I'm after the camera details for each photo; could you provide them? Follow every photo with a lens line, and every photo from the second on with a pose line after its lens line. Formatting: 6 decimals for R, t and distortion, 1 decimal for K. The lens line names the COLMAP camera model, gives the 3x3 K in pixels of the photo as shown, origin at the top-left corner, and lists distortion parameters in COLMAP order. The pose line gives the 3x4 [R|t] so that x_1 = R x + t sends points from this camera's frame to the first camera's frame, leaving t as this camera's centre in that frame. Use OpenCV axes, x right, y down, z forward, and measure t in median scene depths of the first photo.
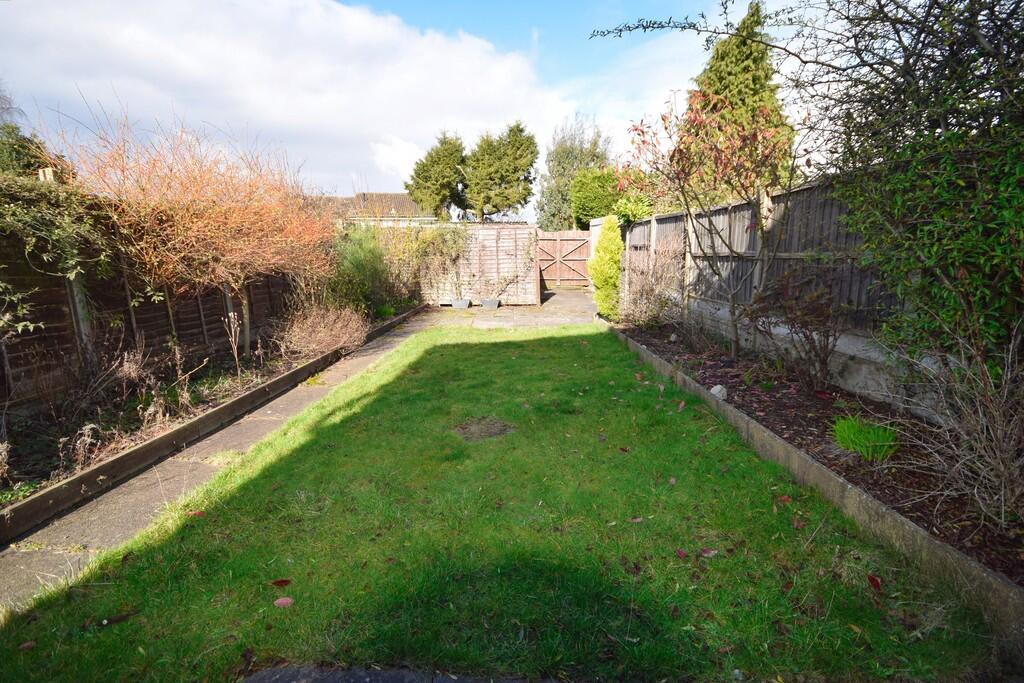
lens RADIAL K [[463.3, 0, 509.7], [0, 463.3, 340.6], [0, 0, 1]] dist [-0.001424, 0.000182]
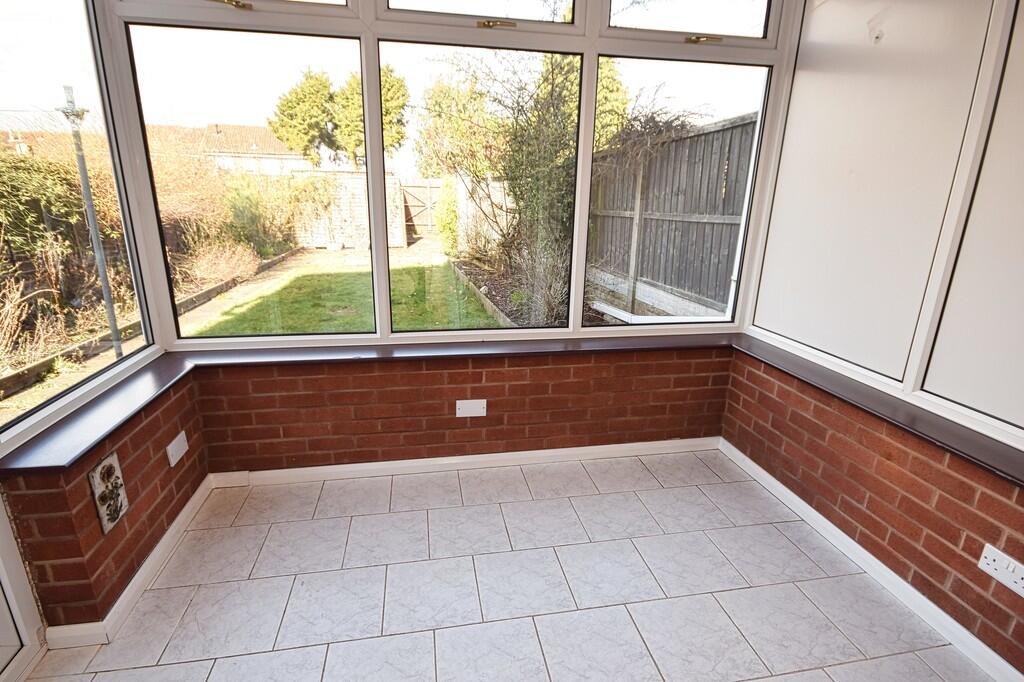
lens RADIAL K [[509.5, 0, 512.0], [0, 509.5, 341.0], [0, 0, 1]] dist [0.002013, 0.000367]
pose [[0.976753, -0.040943, 0.210422, 0.043335], [0.021189, 0.995224, 0.095288, 0.038160], [-0.213318, -0.088614, 0.972956, -0.297406]]
